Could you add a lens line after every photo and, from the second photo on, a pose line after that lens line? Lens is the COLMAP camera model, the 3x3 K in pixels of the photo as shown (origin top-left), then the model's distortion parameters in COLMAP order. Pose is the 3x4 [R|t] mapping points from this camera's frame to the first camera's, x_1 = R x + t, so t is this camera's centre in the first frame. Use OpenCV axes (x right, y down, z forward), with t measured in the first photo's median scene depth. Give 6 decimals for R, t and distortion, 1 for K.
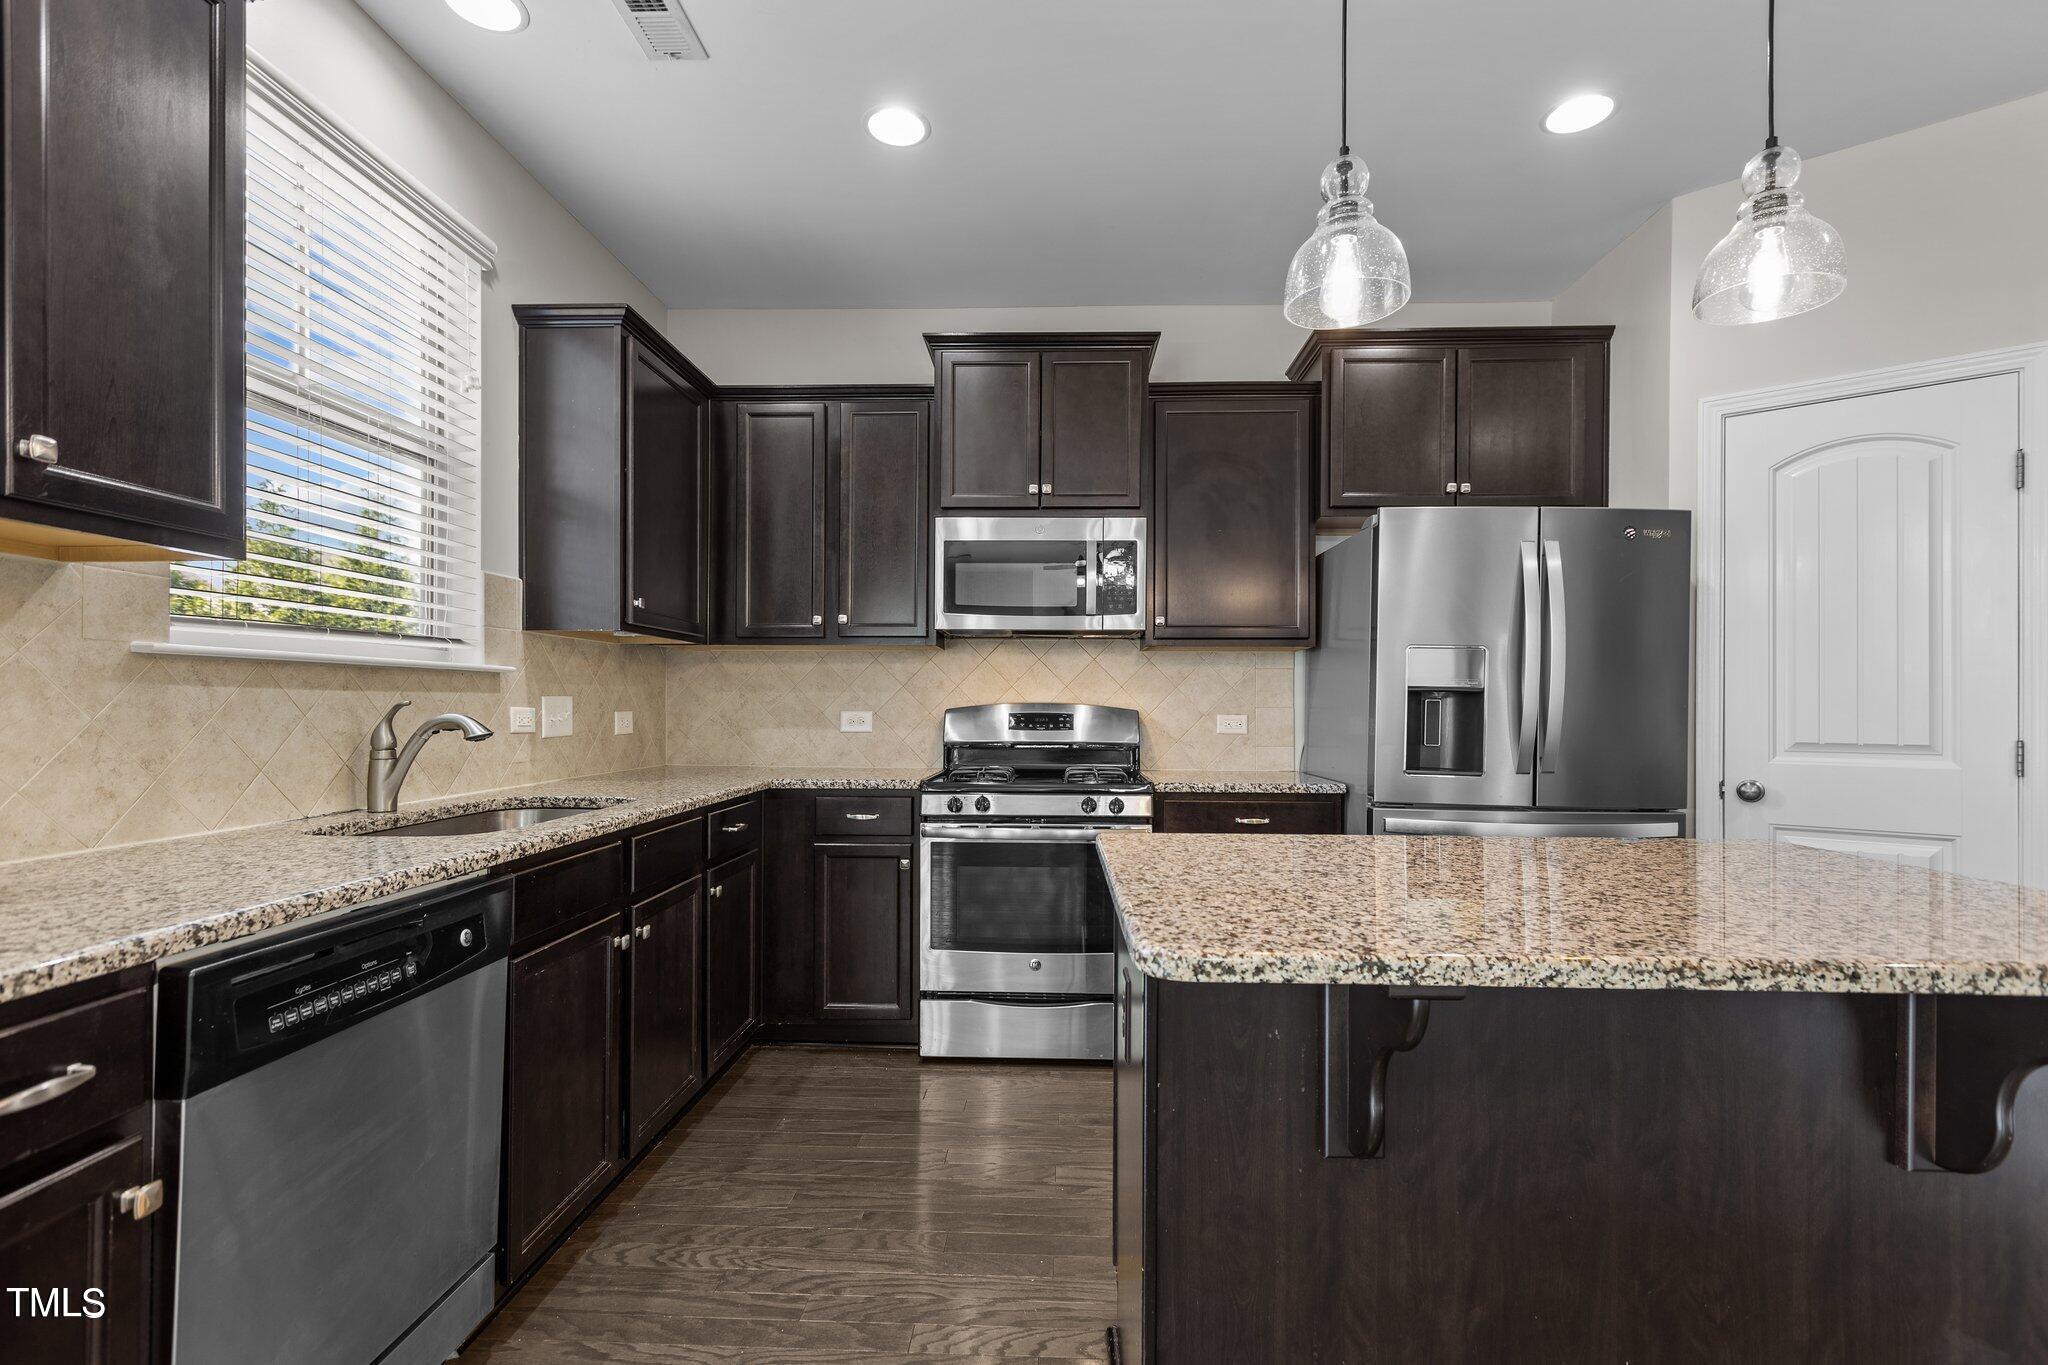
lens RADIAL K [[920.8, 0, 1031.1], [0, 920.8, 703.7], [0, 0, 1]] dist [0.003873, -0.000099]
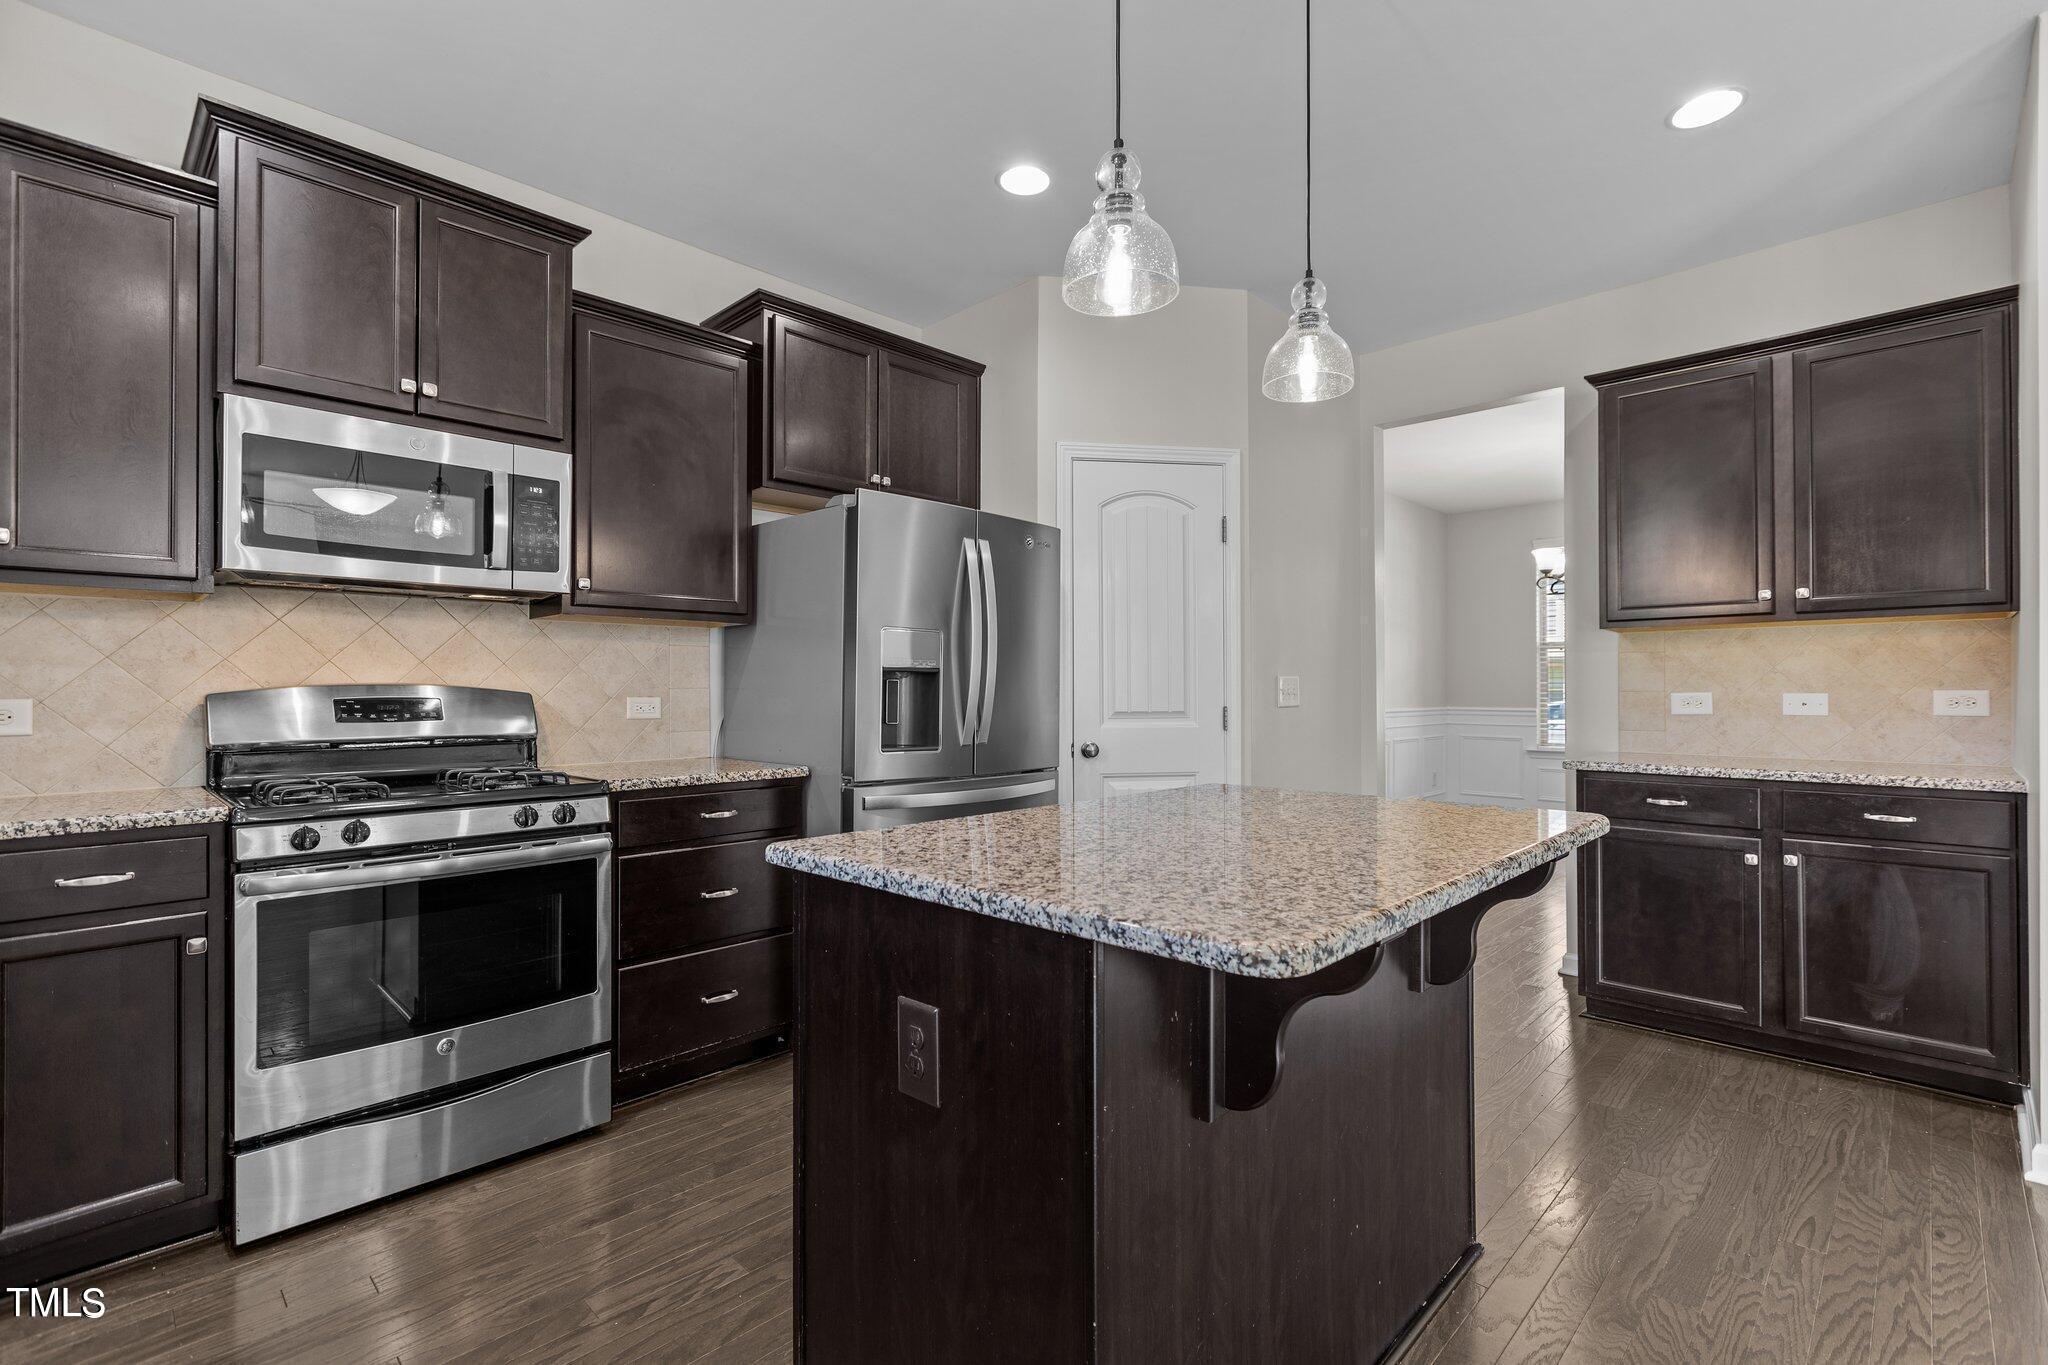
lens RADIAL K [[920.8, 0, 1014.8], [0, 920.8, 684.1], [0, 0, 1]] dist [0.003873, -0.000099]
pose [[0.674994, -0.002424, 0.737819, -0.214764], [0.003090, 0.999995, 0.000458, 0.000483], [-0.737817, 0.001971, 0.674998, 0.171092]]
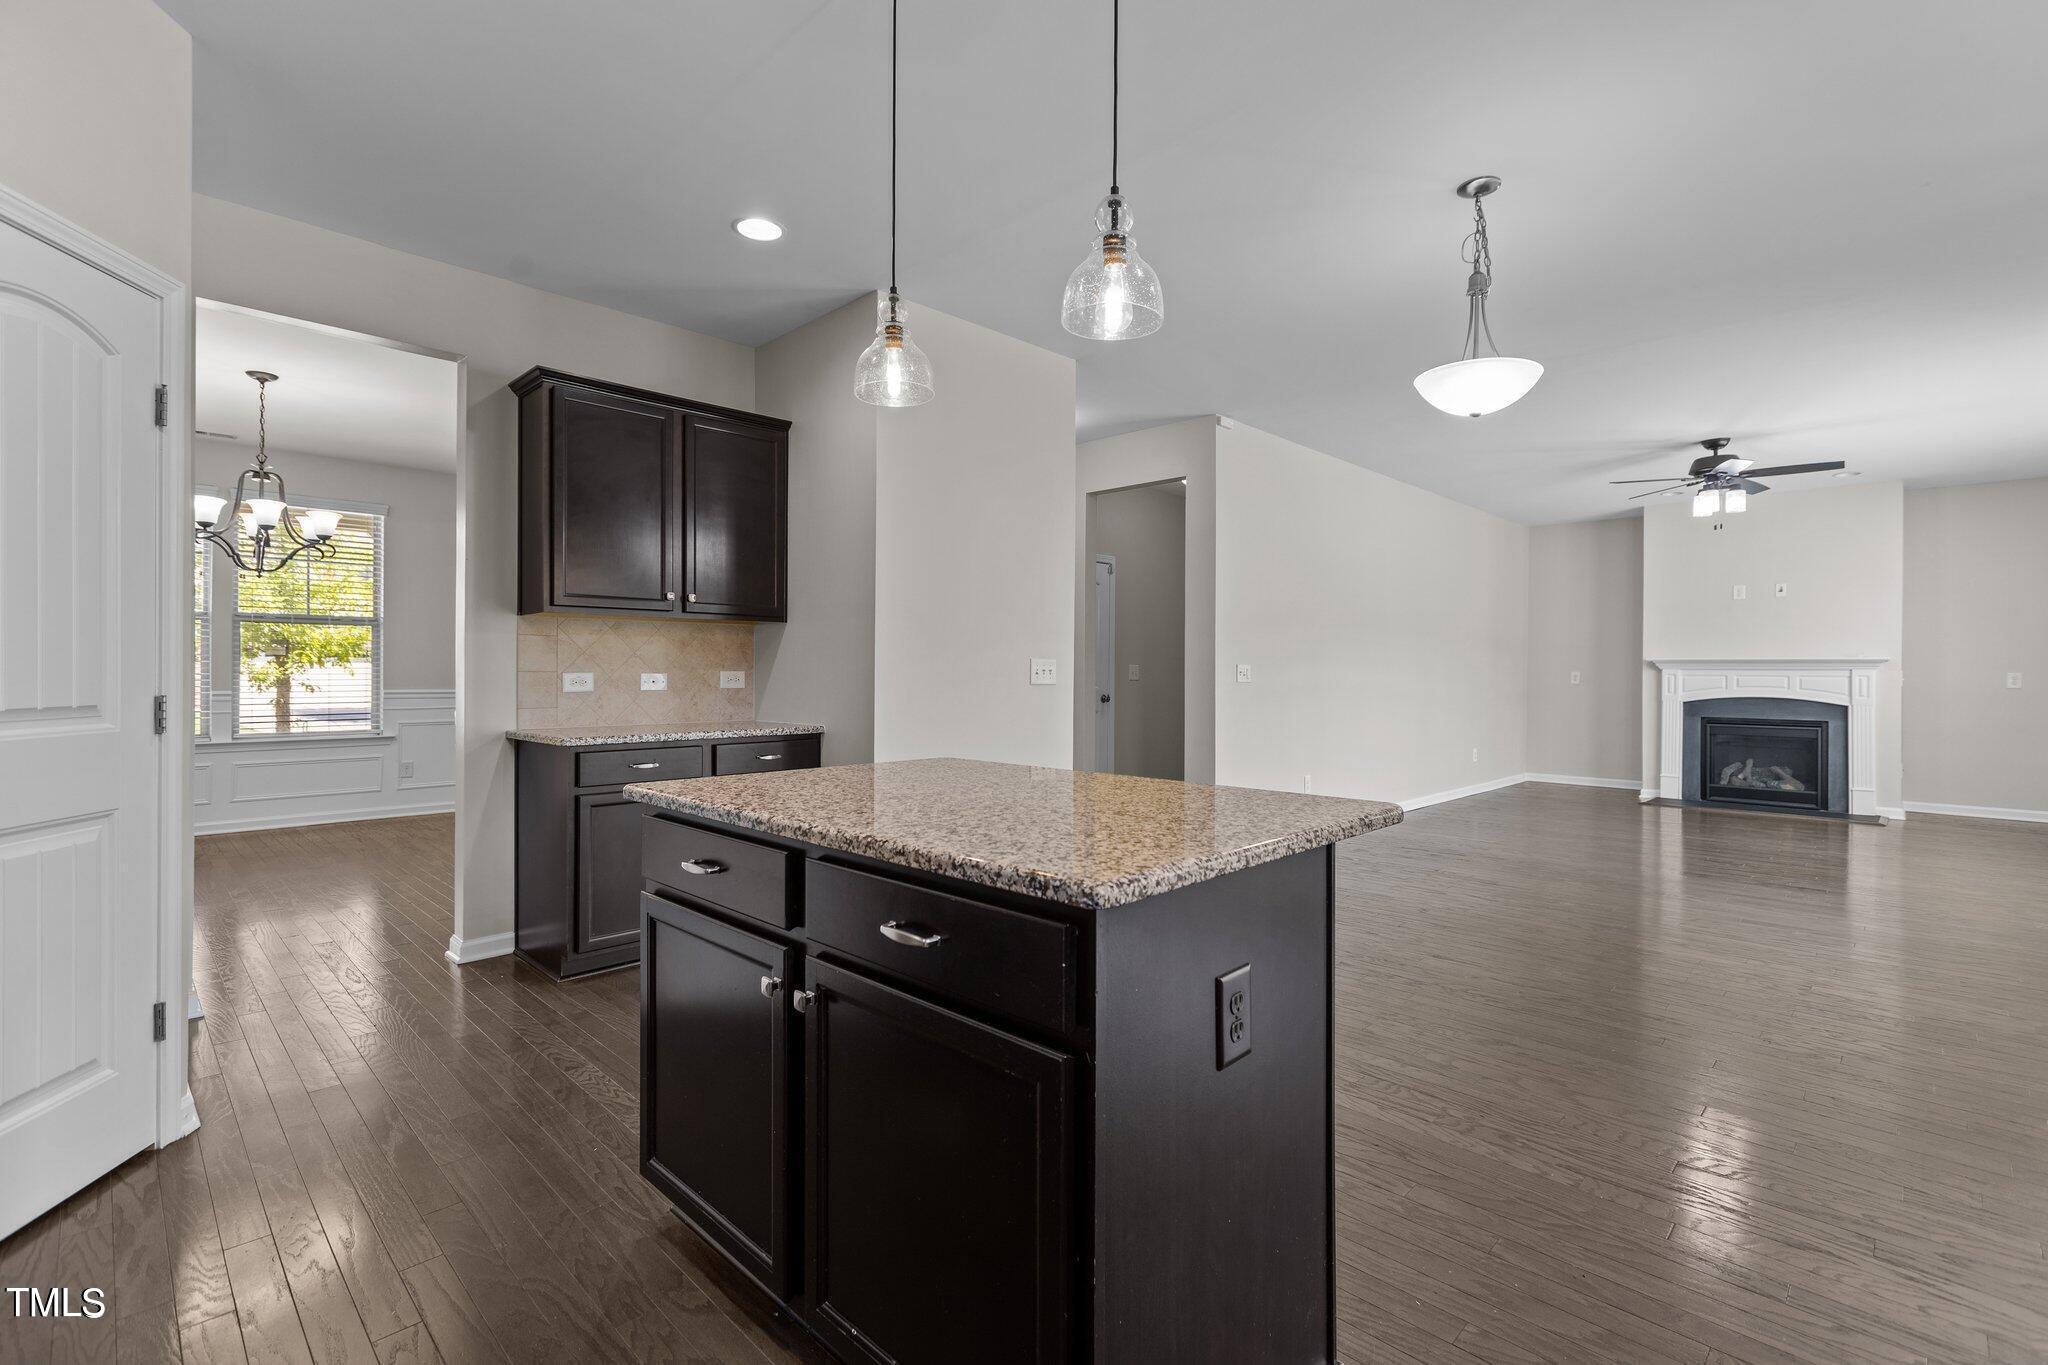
lens RADIAL K [[920.8, 0, 1036.8], [0, 920.8, 669.8], [0, 0, 1]] dist [0.003873, -0.000099]
pose [[-0.744412, -0.007532, 0.667678, -0.155297], [-0.011096, 0.999938, -0.001091, 0.004391], [-0.667628, -0.008221, -0.744450, 0.902463]]
